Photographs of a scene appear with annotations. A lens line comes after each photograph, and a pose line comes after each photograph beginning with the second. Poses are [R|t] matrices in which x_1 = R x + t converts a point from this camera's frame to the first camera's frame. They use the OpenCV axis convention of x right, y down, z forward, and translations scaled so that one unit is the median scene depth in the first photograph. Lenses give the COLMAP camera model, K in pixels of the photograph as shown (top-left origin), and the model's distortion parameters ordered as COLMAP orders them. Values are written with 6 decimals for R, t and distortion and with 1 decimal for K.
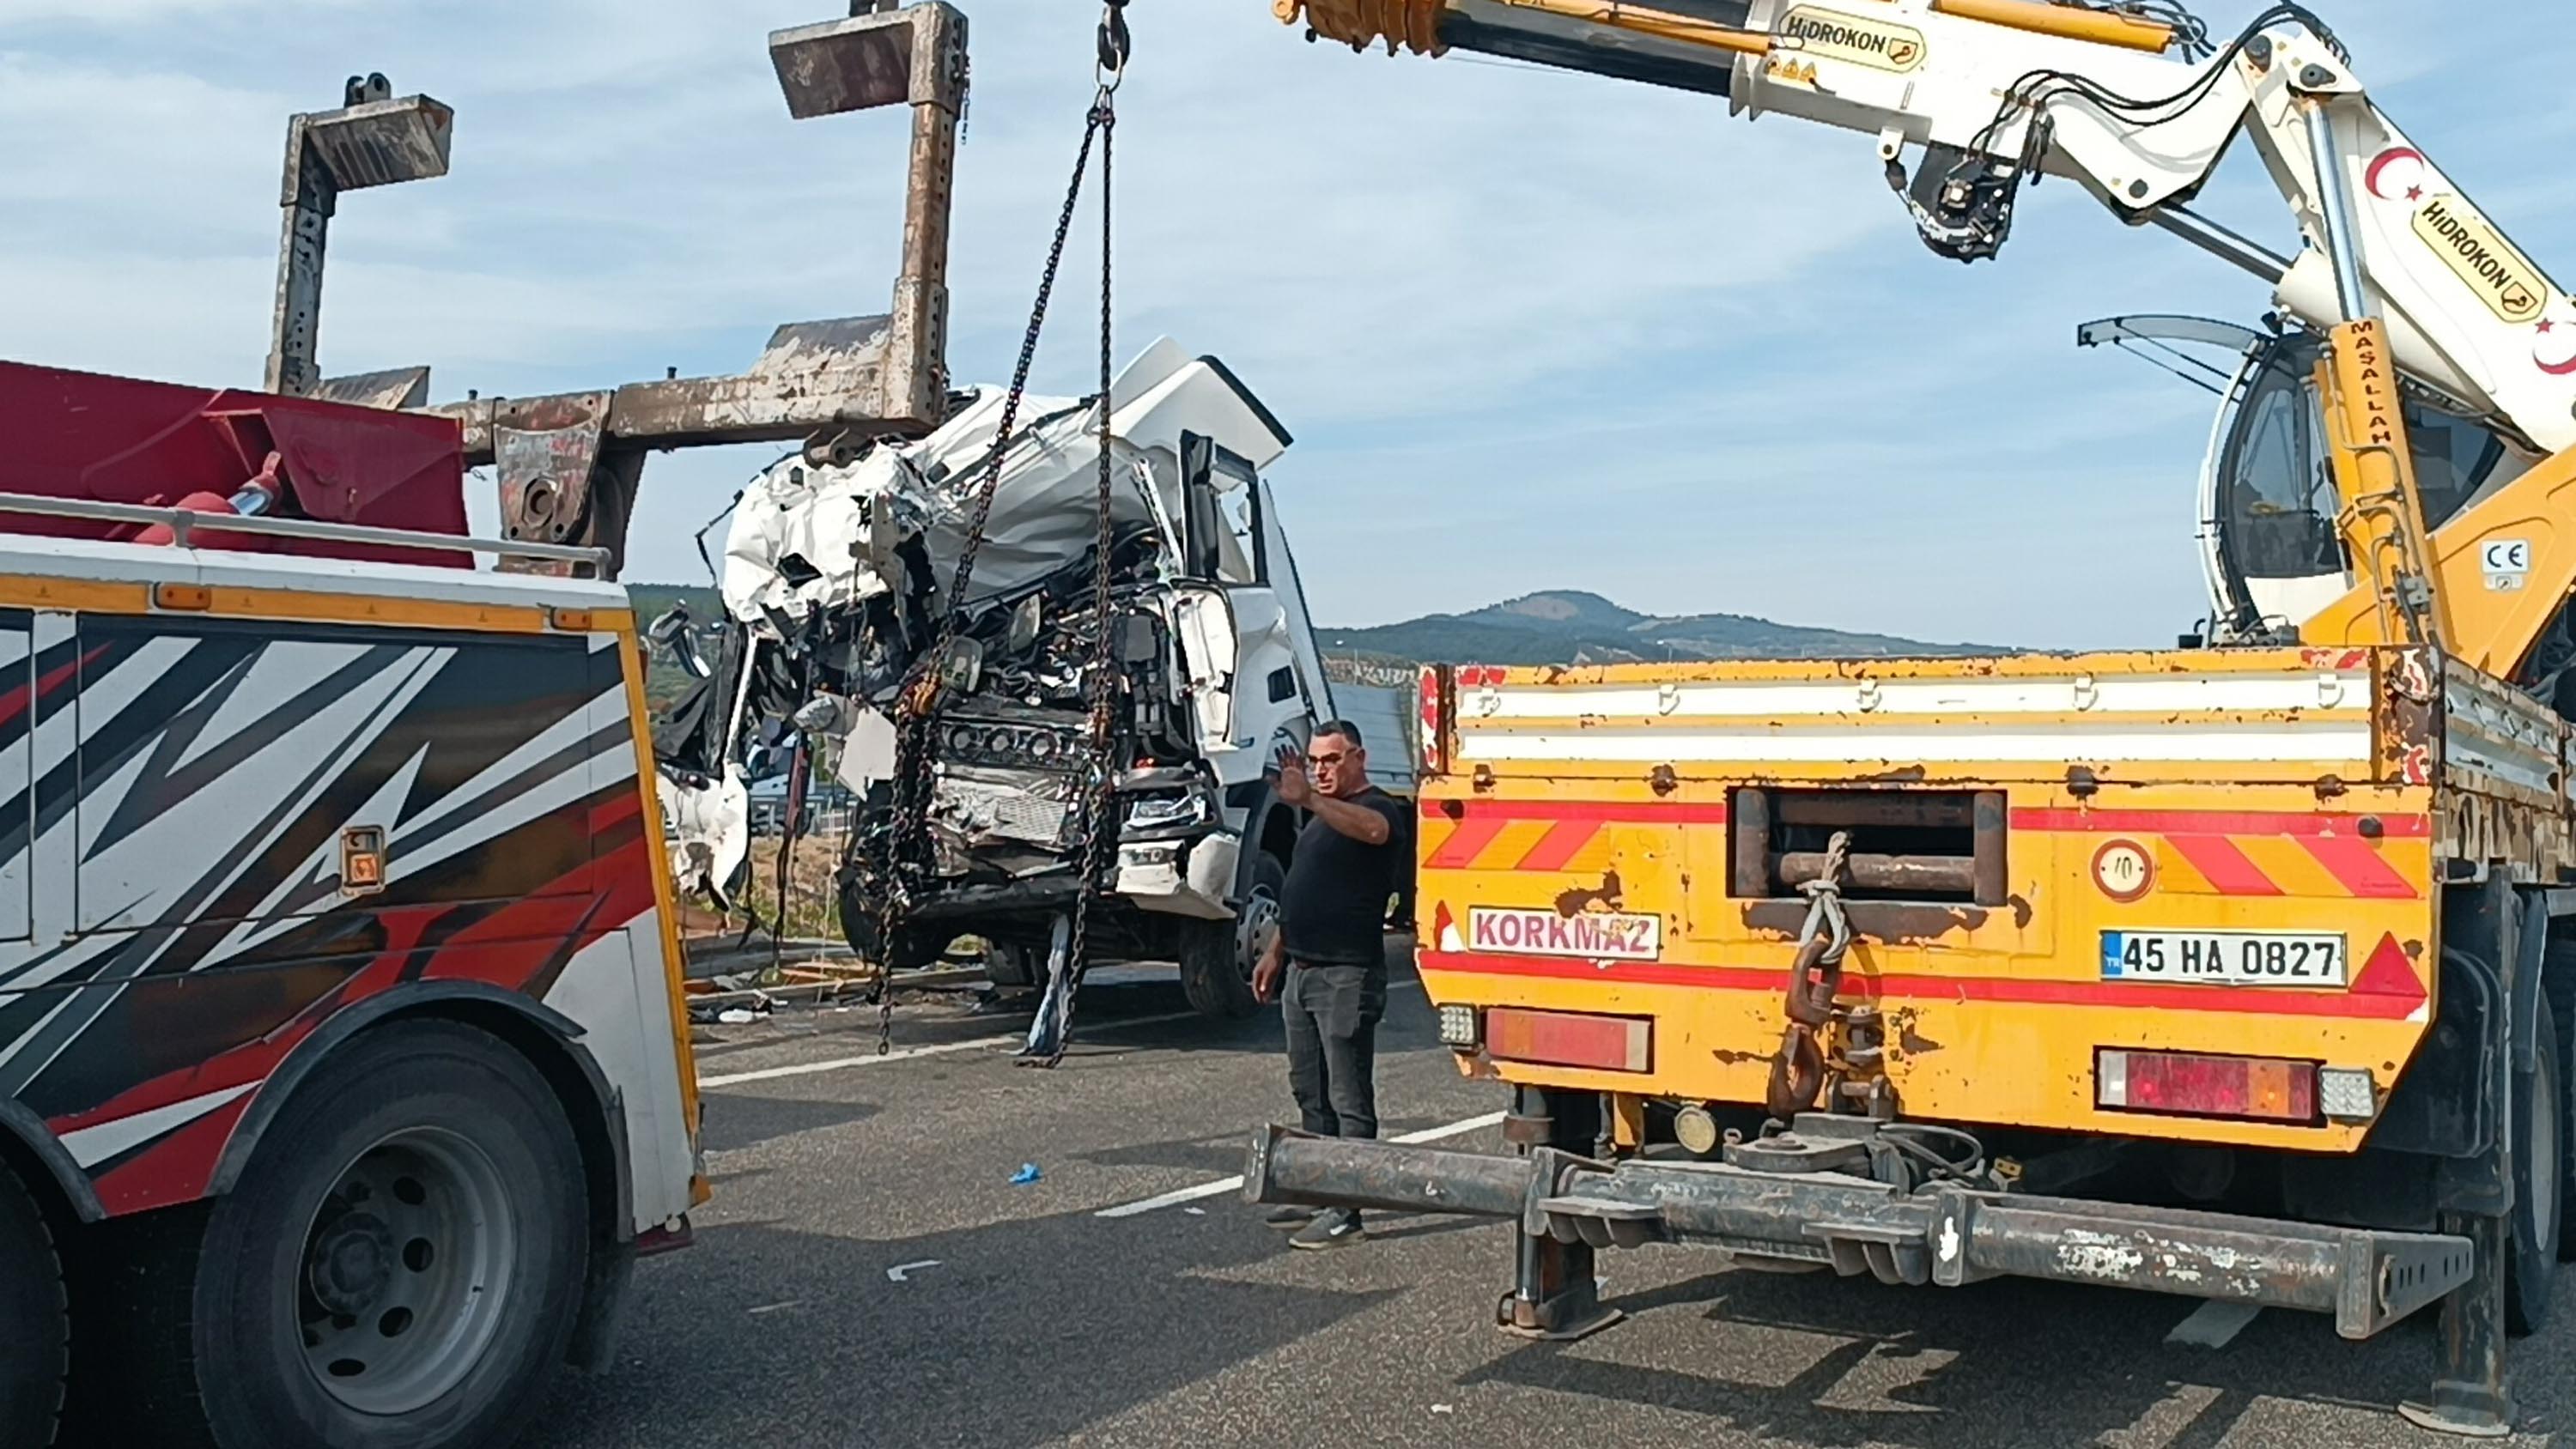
lens RADIAL K [[2401.8, 0, 1288.0], [0, 2401.8, 724.5], [0, 0, 1]] dist [0.005541, 0.010093]
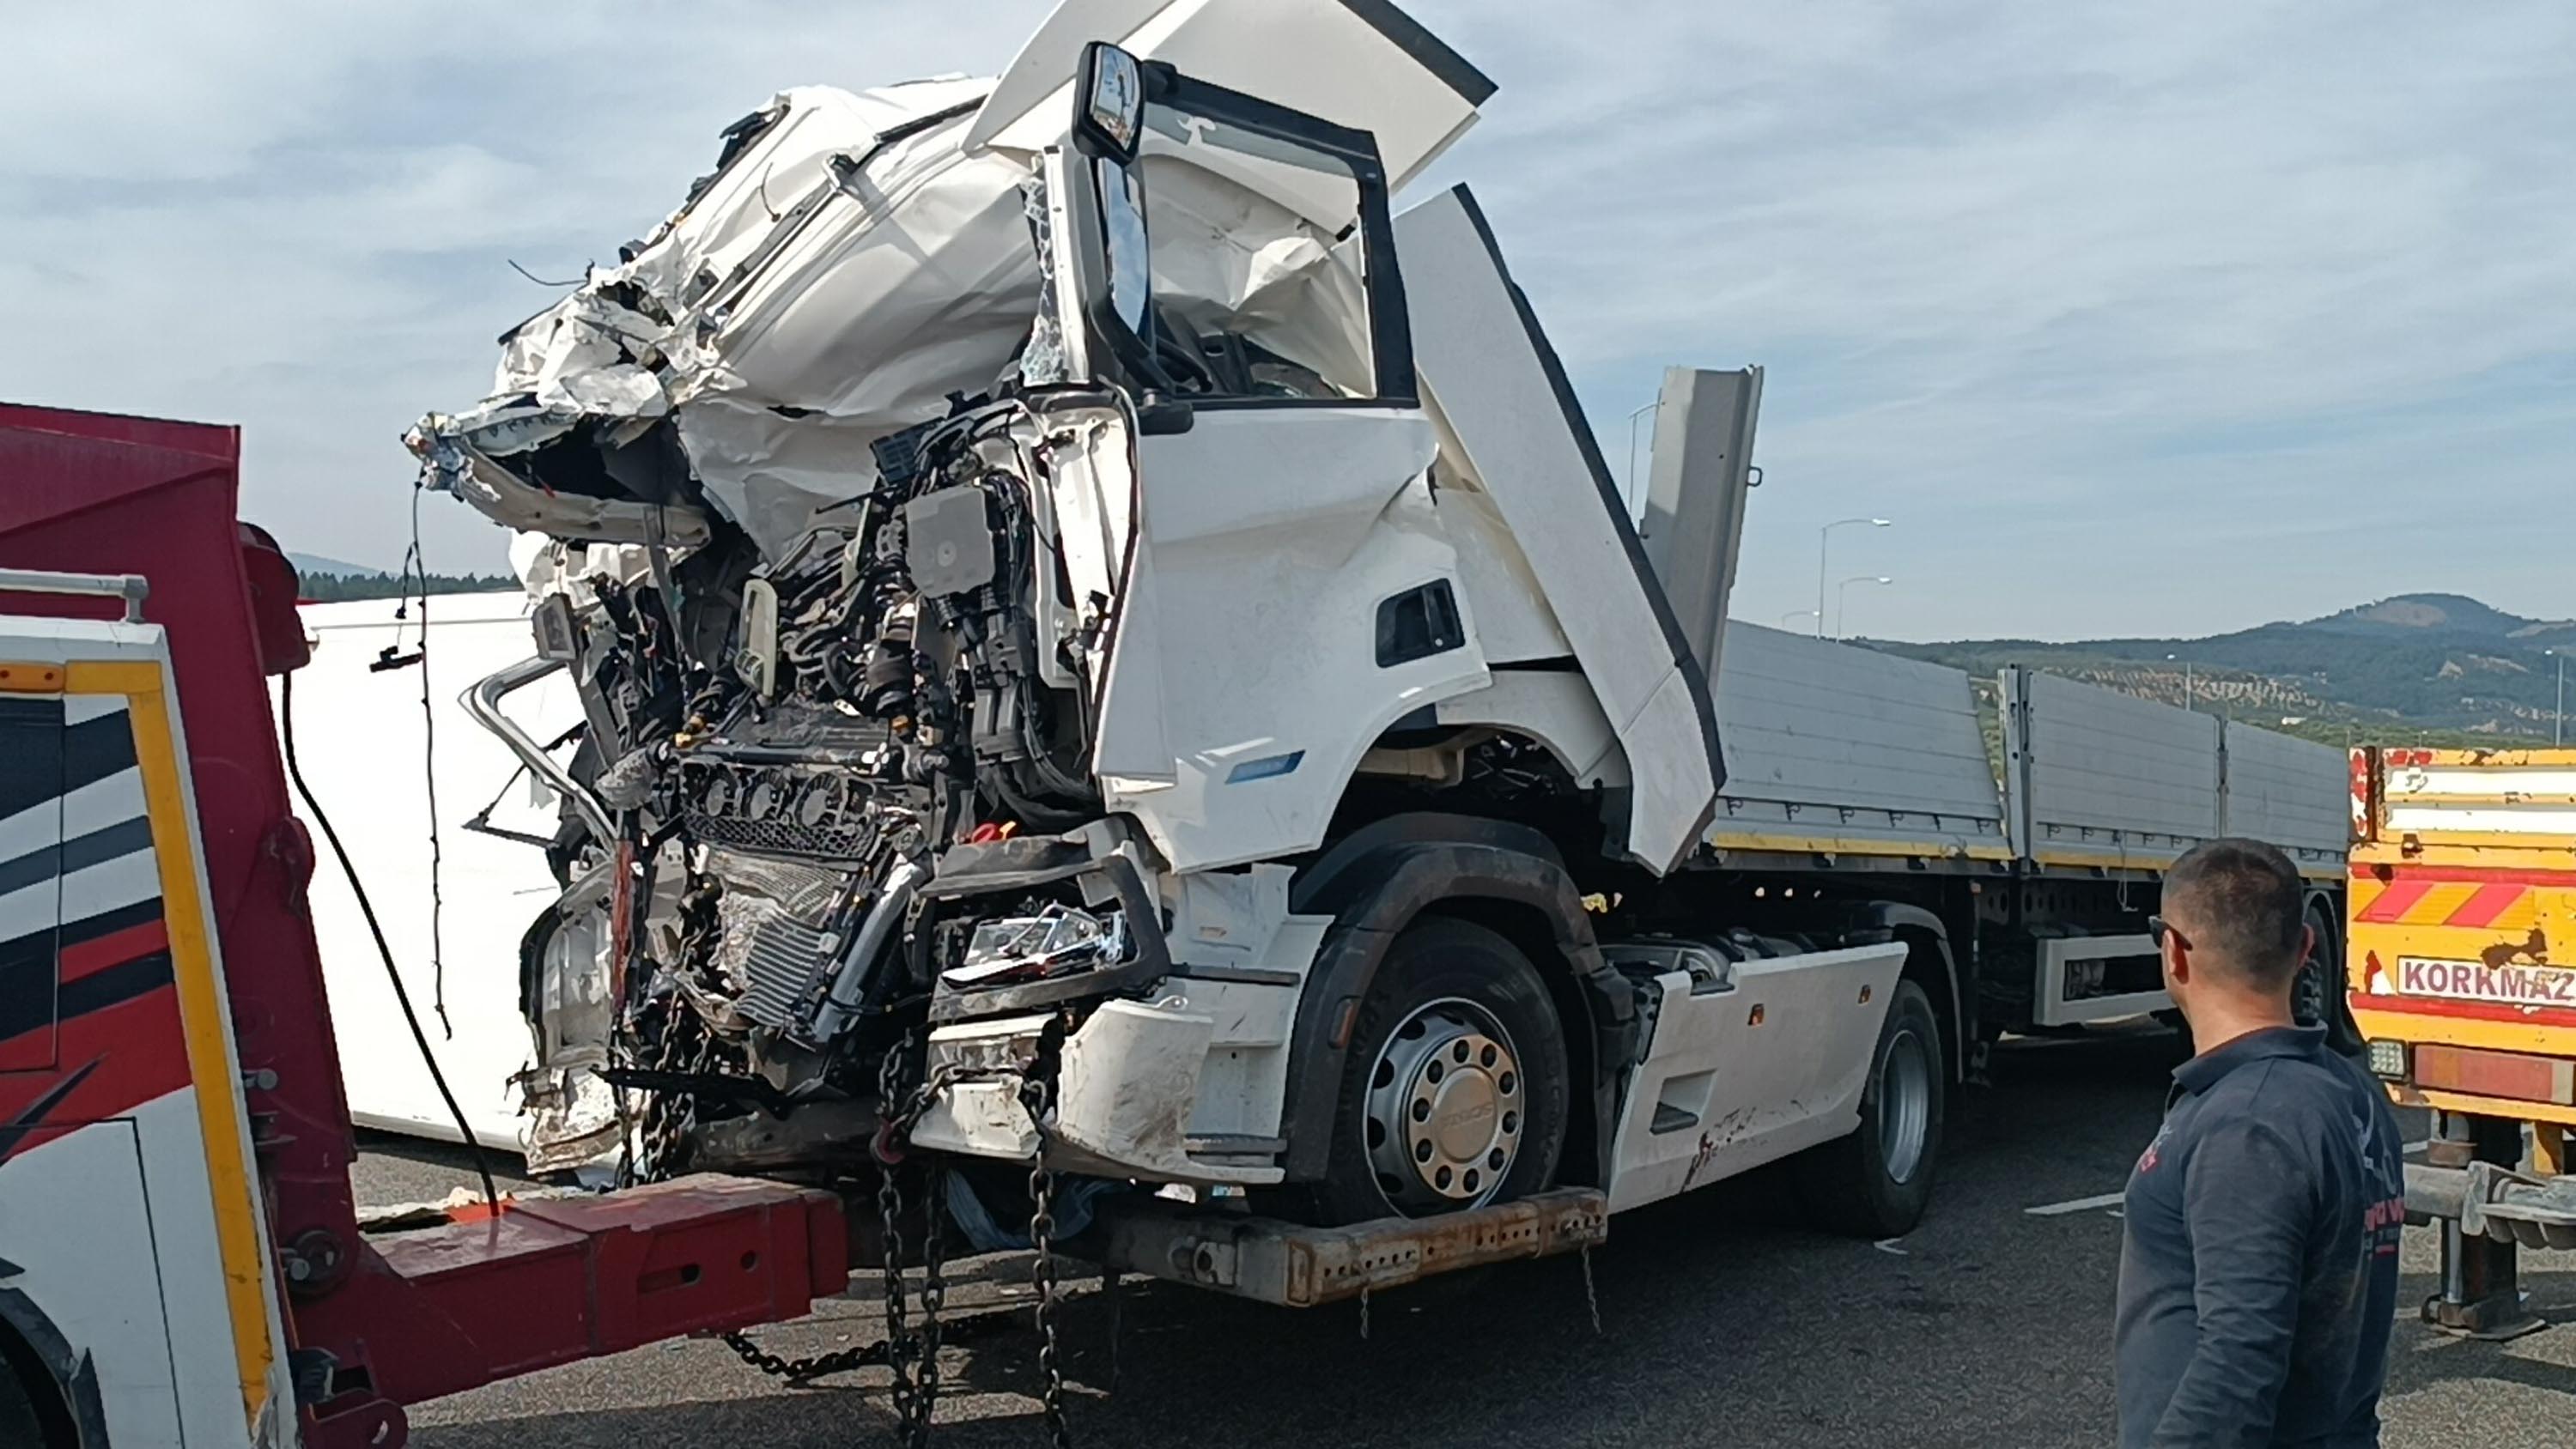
lens RADIAL K [[2401.8, 0, 1288.0], [0, 2401.8, 724.5], [0, 0, 1]] dist [0.005541, 0.010093]
pose [[0.946618, -0.003523, -0.322338, -0.057812], [0.001277, 0.999973, -0.007179, -0.028757], [0.322355, 0.006385, 0.946597, -0.277533]]
